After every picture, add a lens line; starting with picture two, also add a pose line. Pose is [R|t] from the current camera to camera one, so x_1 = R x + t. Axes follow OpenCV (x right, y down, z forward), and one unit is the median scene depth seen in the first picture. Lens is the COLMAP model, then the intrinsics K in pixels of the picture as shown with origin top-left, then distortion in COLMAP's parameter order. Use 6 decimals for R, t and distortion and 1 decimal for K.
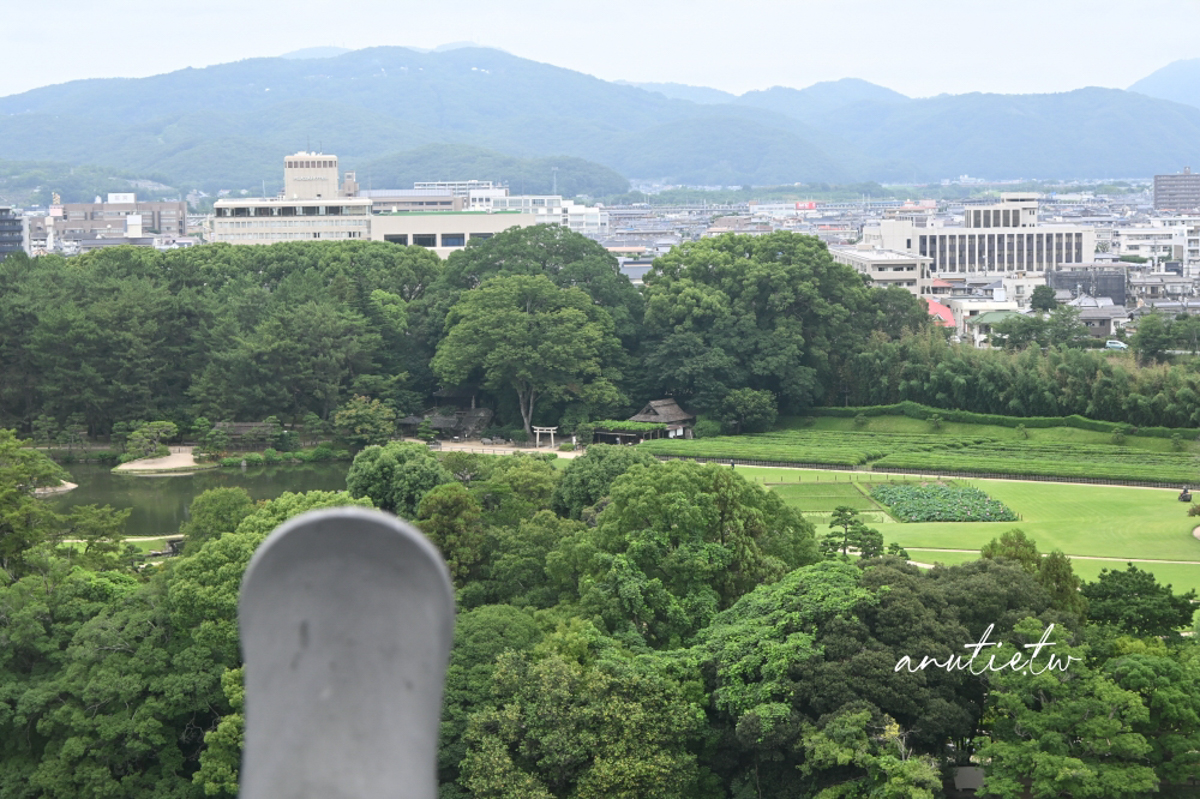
lens RADIAL K [[1567.9, 0, 600.0], [0, 1567.9, 399.5], [0, 0, 1]] dist [0.006633, 0.049312]
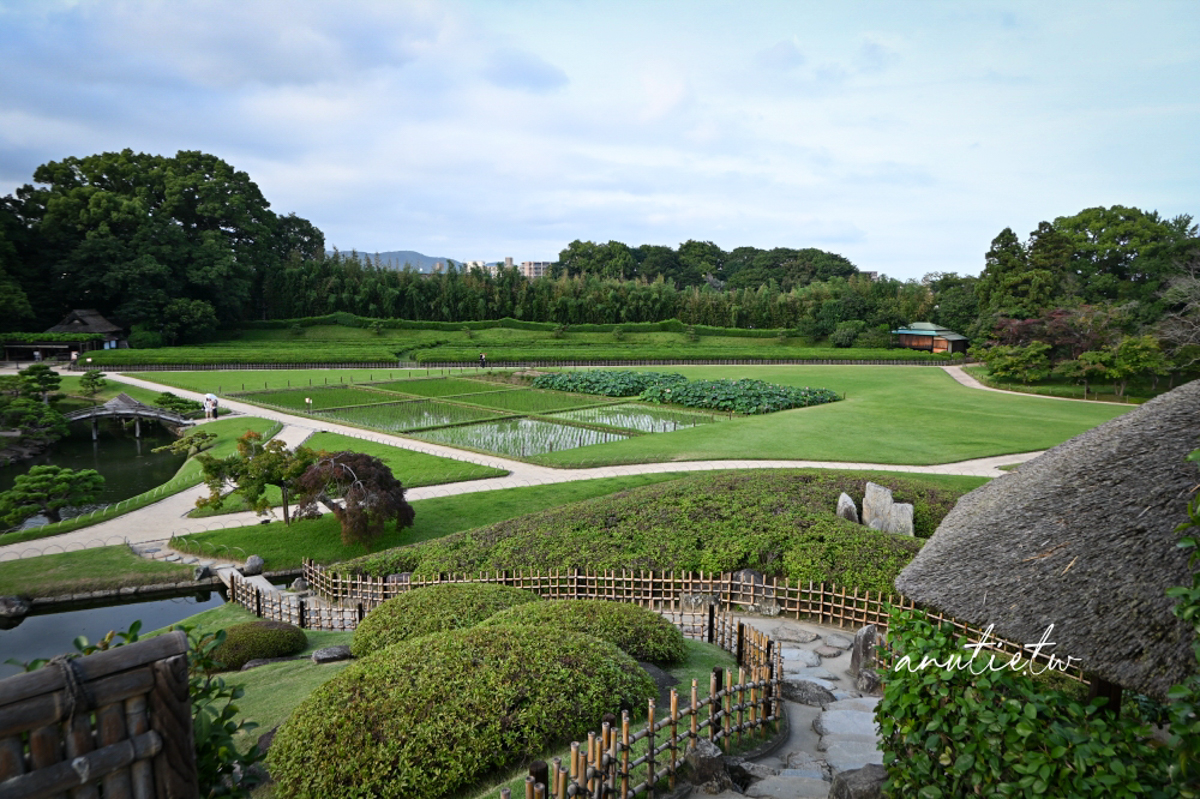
lens RADIAL K [[806.7, 0, 600.0], [0, 806.7, 399.5], [0, 0, 1]] dist [-0.015403, 0.000856]
pose [[0.734886, -0.072381, 0.674317, -0.058392], [0.030657, 0.996817, 0.073588, 0.027448], [-0.677497, -0.033407, 0.734766, 0.477805]]
